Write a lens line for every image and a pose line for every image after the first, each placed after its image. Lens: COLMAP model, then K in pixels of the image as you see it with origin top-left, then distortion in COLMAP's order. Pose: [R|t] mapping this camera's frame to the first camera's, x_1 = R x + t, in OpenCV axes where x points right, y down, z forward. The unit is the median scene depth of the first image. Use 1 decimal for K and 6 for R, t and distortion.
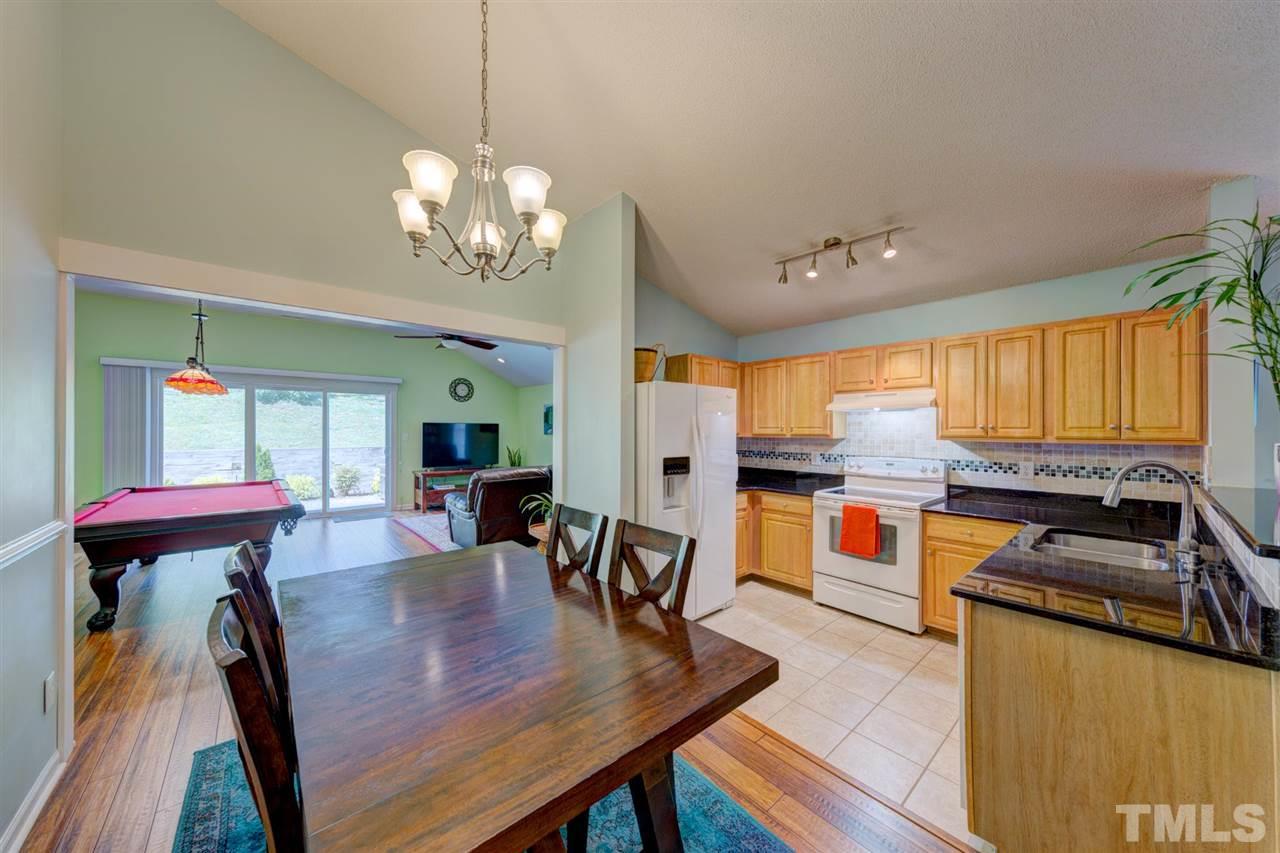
lens RADIAL K [[439.3, 0, 637.8], [0, 439.3, 428.3], [0, 0, 1]] dist [0.005392, -0.000274]
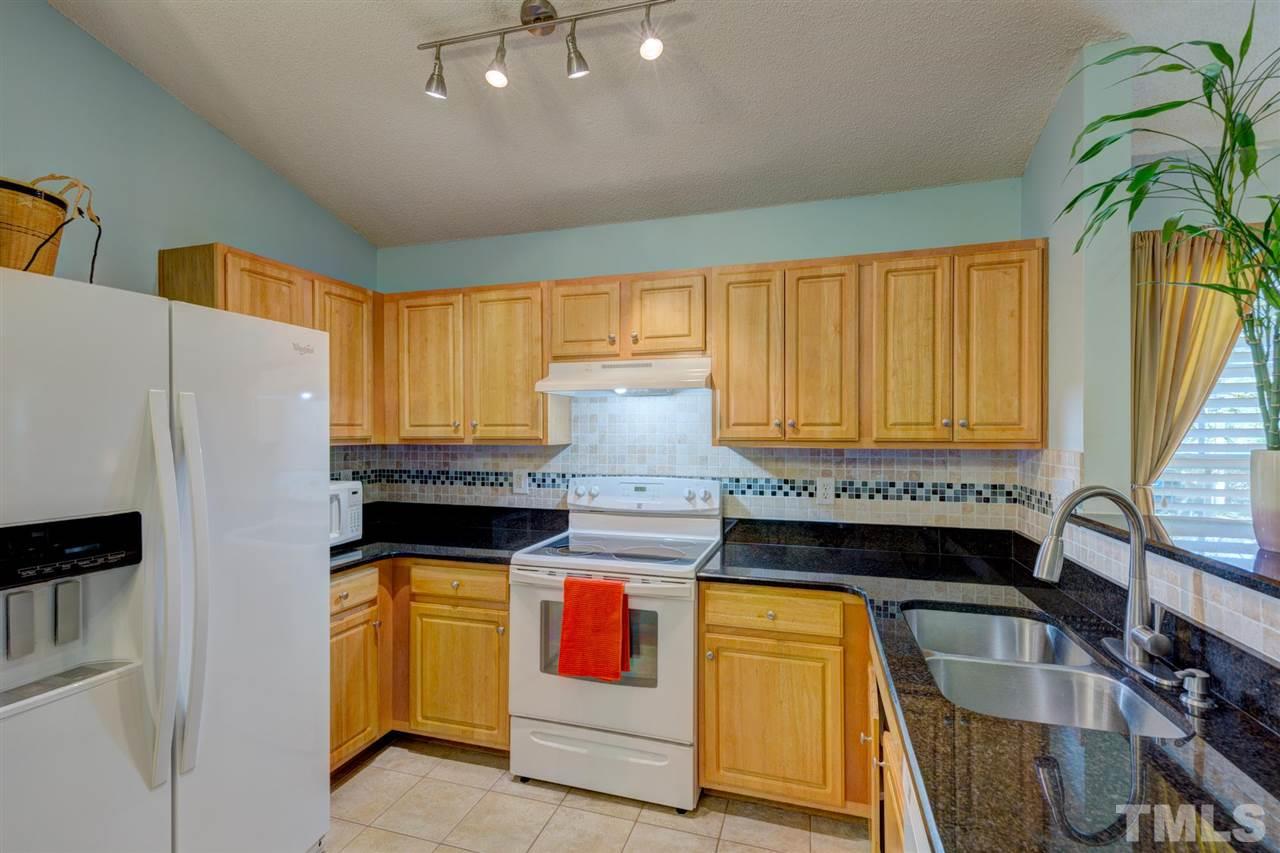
lens RADIAL K [[584.4, 0, 640.2], [0, 584.4, 429.6], [0, 0, 1]] dist [0.003027, -0.000071]
pose [[0.849467, -0.006237, 0.527605, 0.191430], [0.003357, 0.999974, 0.006416, 0.000010], [-0.527631, -0.003679, 0.849466, 0.392649]]
